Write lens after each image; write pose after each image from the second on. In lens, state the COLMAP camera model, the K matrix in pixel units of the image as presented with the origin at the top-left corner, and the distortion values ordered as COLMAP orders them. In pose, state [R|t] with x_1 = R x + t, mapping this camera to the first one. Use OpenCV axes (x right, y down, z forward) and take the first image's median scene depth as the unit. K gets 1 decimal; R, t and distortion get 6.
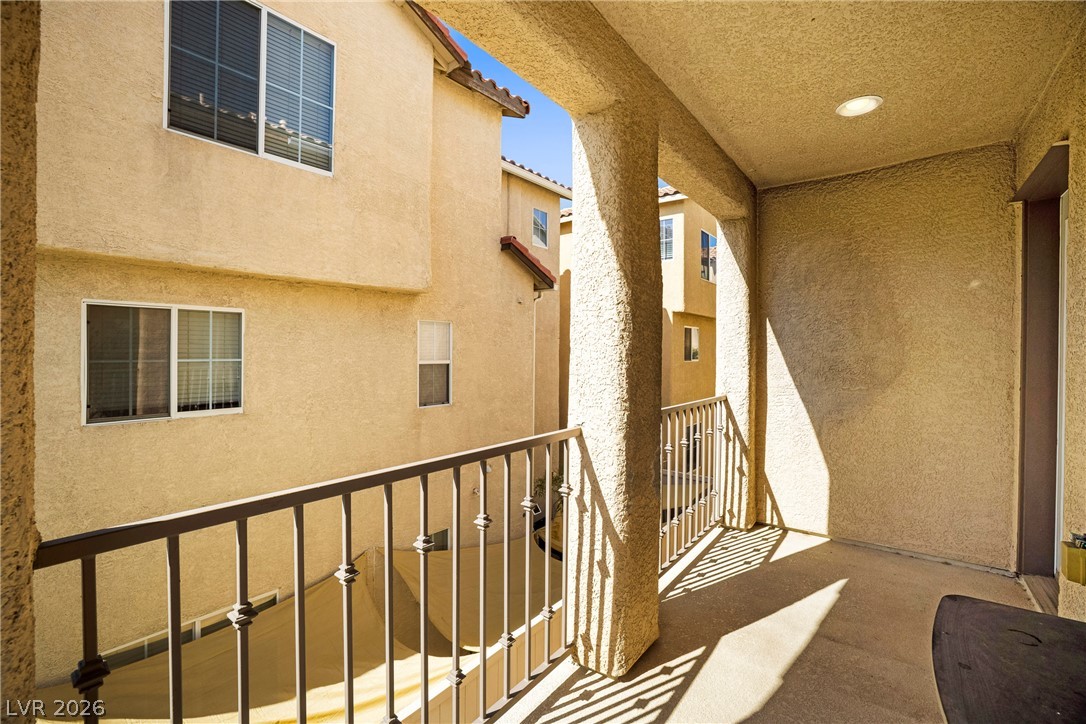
lens RADIAL K [[476.7, 0, 529.7], [0, 476.7, 354.3], [0, 0, 1]] dist [-0.028747, 0.000223]
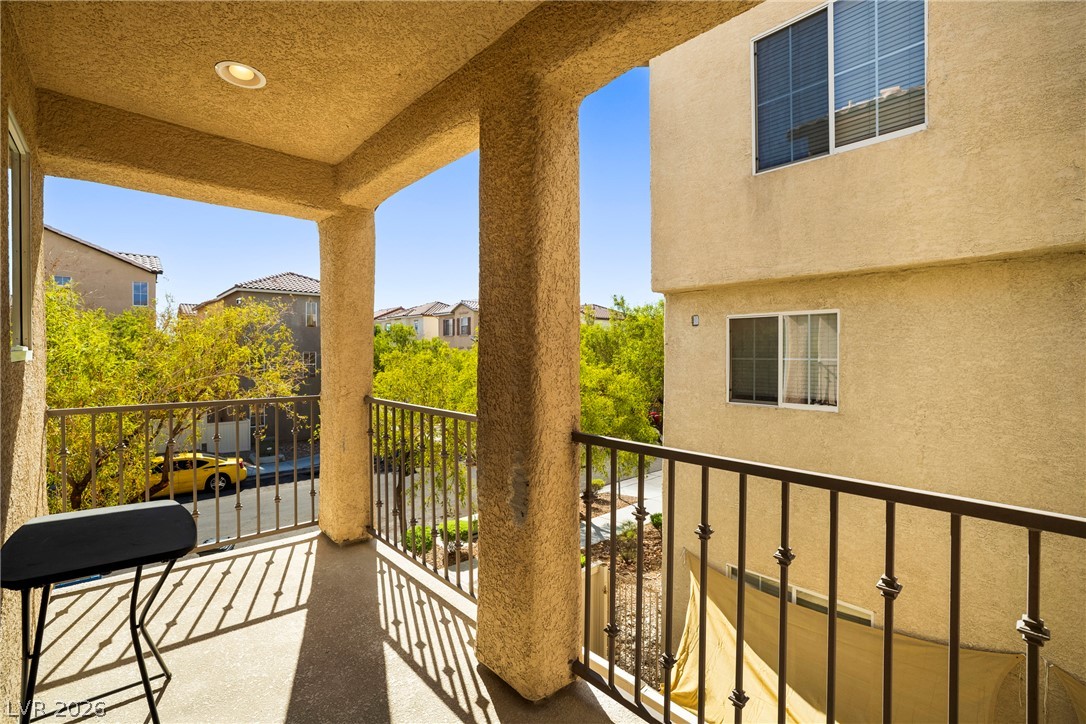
lens RADIAL K [[476.7, 0, 529.7], [0, 476.7, 354.3], [0, 0, 1]] dist [-0.028747, 0.000223]
pose [[-0.176578, 0.003757, -0.984280, 0.515738], [-0.004334, 0.999980, 0.004594, -0.001405], [0.984277, 0.005077, -0.176558, 0.551301]]
